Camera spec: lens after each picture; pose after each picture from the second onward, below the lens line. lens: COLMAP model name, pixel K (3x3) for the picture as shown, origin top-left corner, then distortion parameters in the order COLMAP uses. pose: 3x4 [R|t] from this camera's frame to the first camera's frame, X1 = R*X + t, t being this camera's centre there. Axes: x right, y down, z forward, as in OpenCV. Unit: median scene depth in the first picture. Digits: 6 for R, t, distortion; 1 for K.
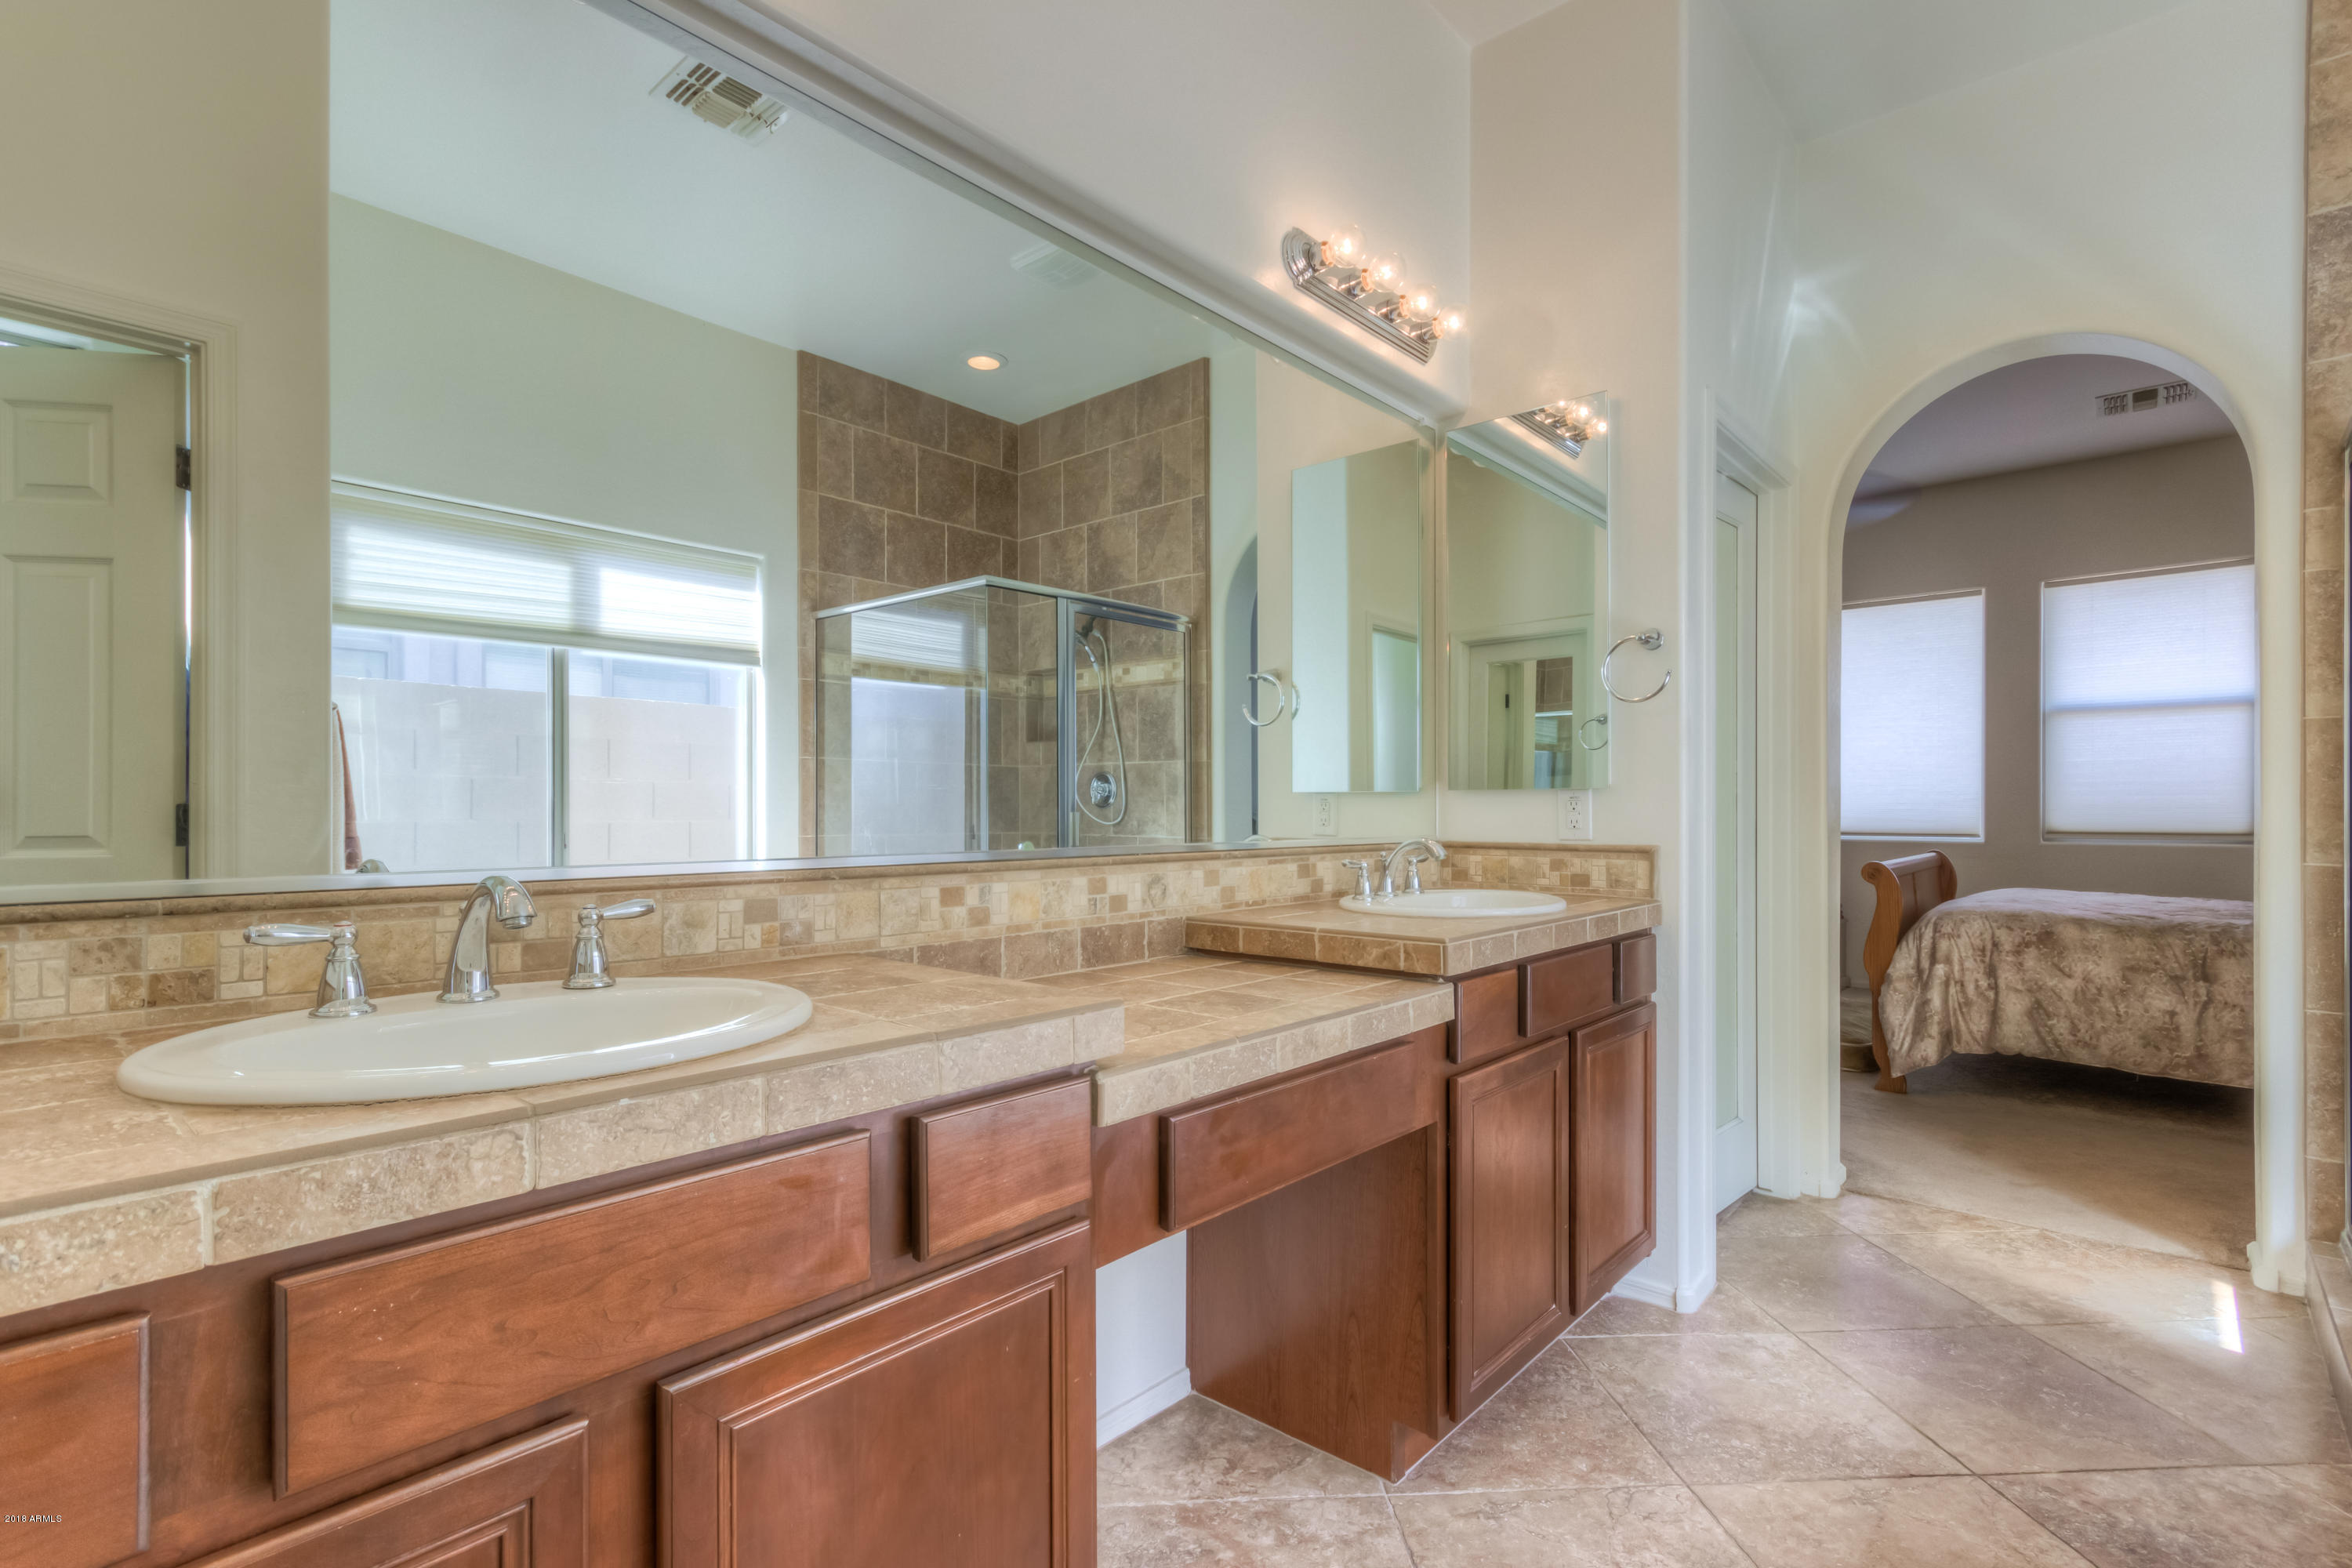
lens RADIAL K [[1095.6, 0, 1186.8], [0, 1095.6, 804.4], [0, 0, 1]] dist [0.005205, 0.000479]
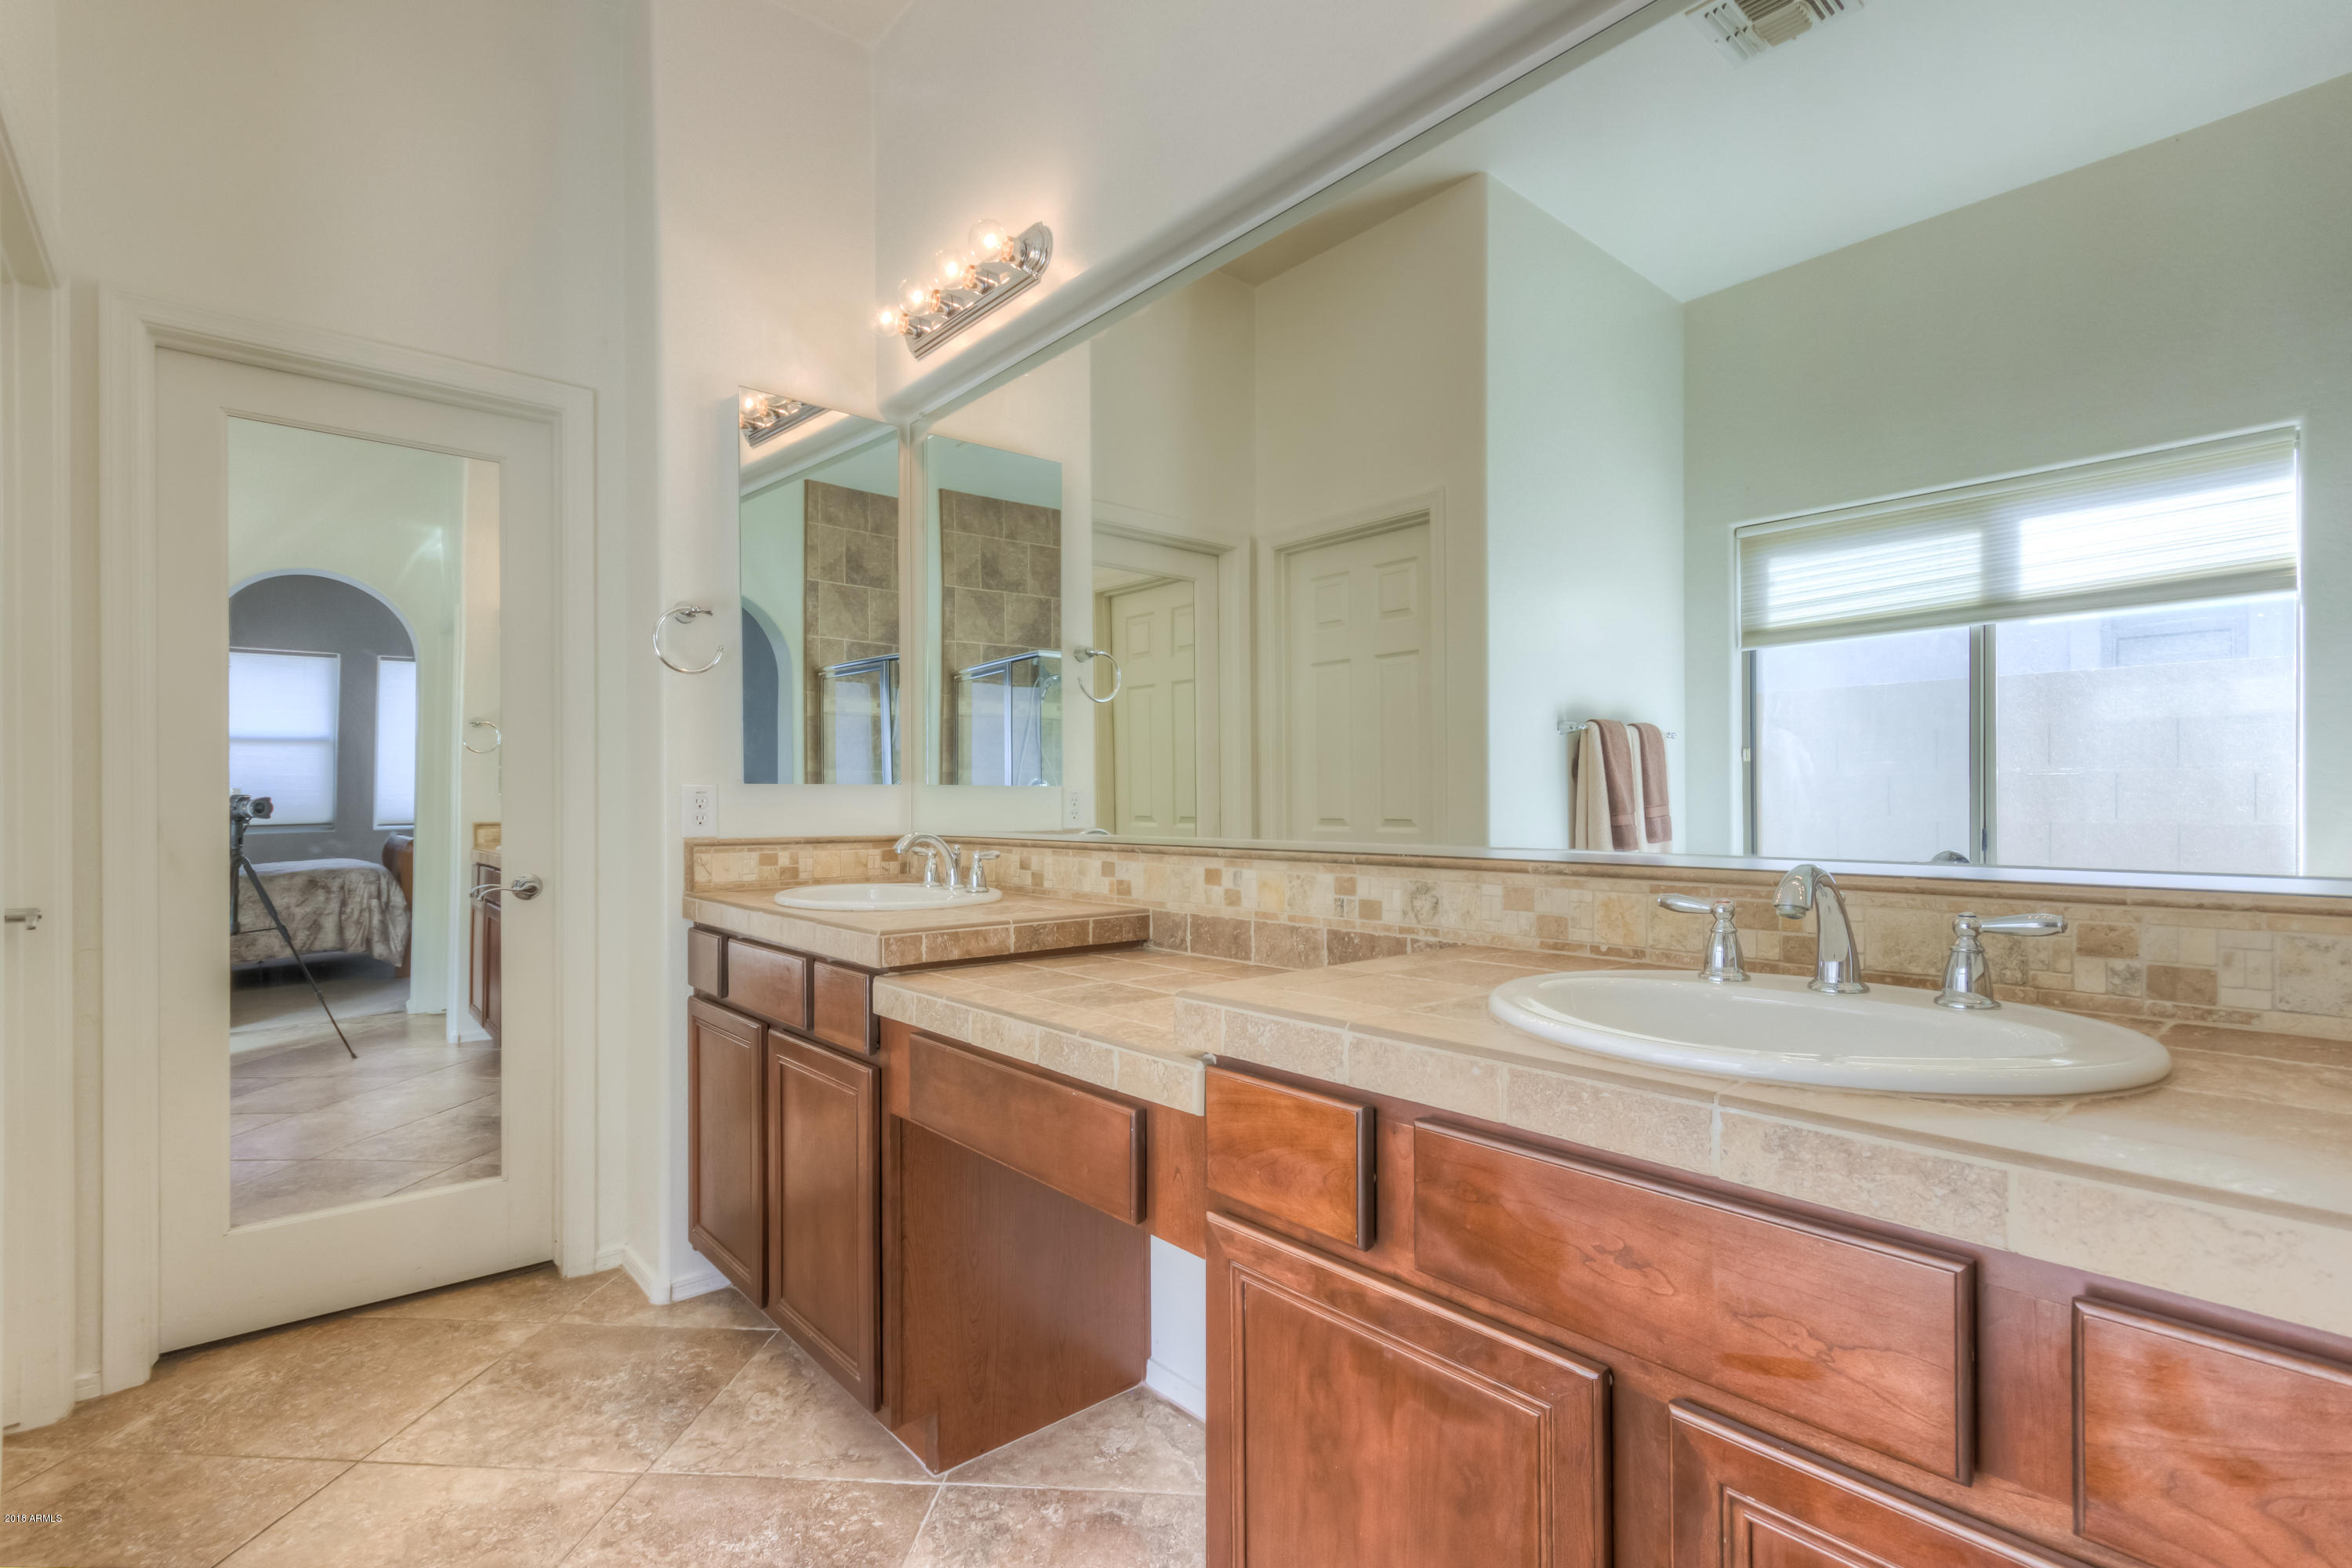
lens RADIAL K [[1095.6, 0, 1181.9], [0, 1095.6, 786.1], [0, 0, 1]] dist [0.005205, 0.000479]
pose [[-0.118139, -0.019484, -0.992806, 0.786956], [0.002632, 0.999798, -0.019934, 0.009936], [0.992994, -0.004968, -0.118064, 0.928985]]
